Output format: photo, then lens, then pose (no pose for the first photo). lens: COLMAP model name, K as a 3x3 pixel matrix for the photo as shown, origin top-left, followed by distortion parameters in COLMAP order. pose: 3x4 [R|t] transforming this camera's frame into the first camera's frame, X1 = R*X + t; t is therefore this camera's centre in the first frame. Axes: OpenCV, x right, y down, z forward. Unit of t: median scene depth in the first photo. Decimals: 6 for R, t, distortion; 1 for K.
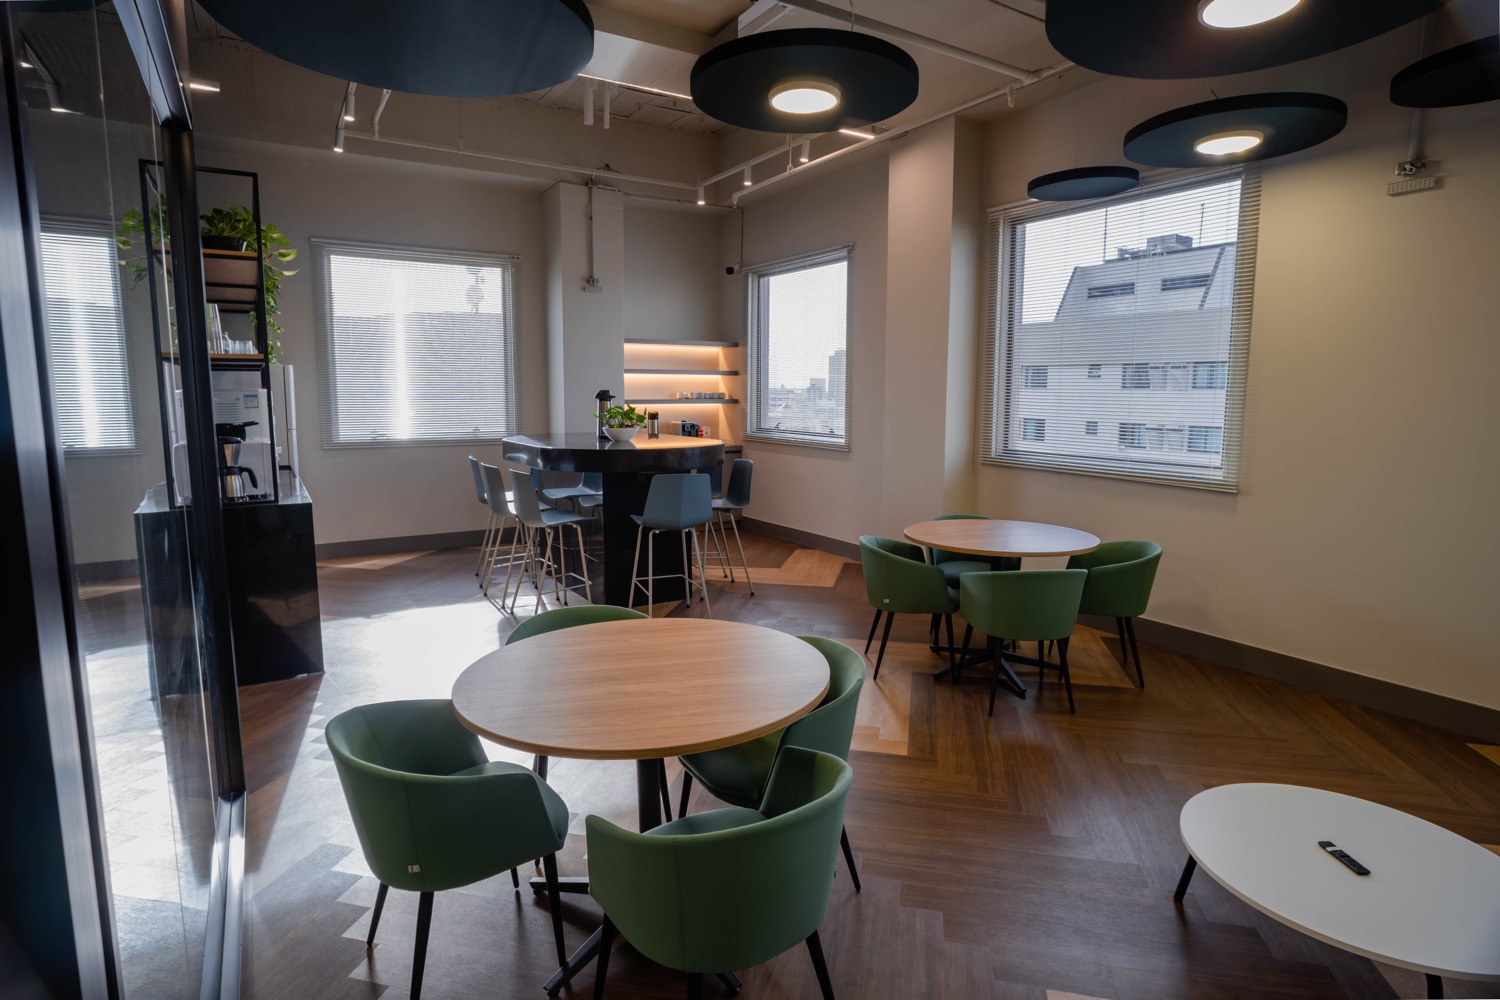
lens RADIAL K [[764.2, 0, 725.3], [0, 764.2, 493.1], [0, 0, 1]] dist [-0.064738, 0.029464]
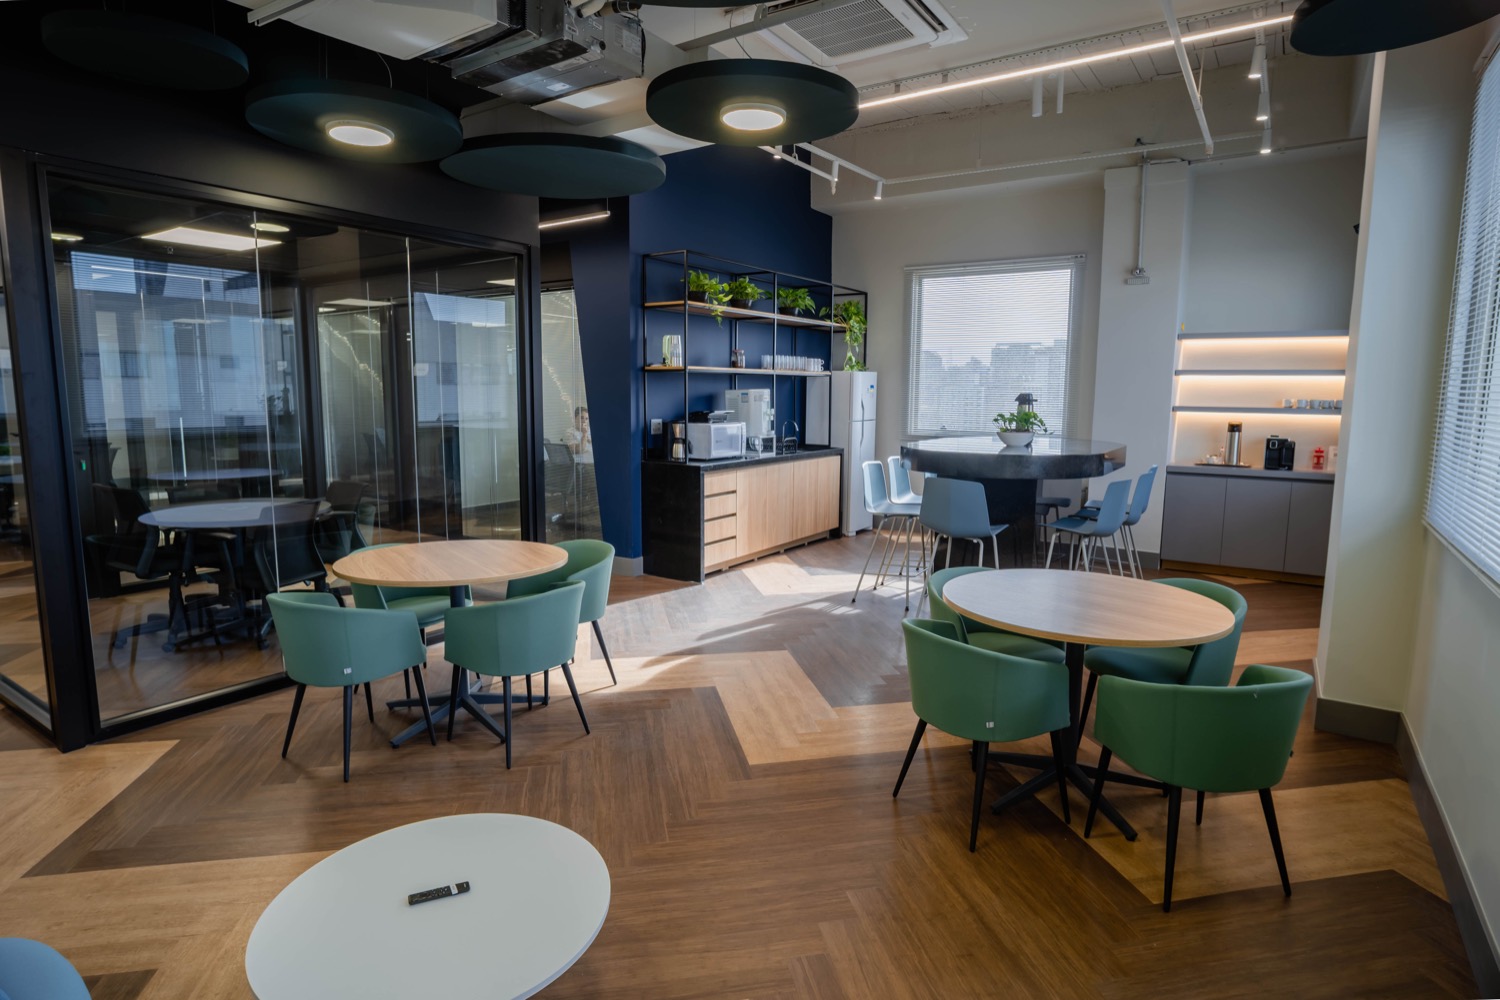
lens RADIAL K [[764.2, 0, 725.3], [0, 764.2, 493.1], [0, 0, 1]] dist [-0.064738, 0.029464]
pose [[0.437886, 0.117418, -0.891330, 0.436193], [-0.119431, 0.990245, 0.071775, -0.029240], [0.891062, 0.075024, 0.447638, 0.204544]]
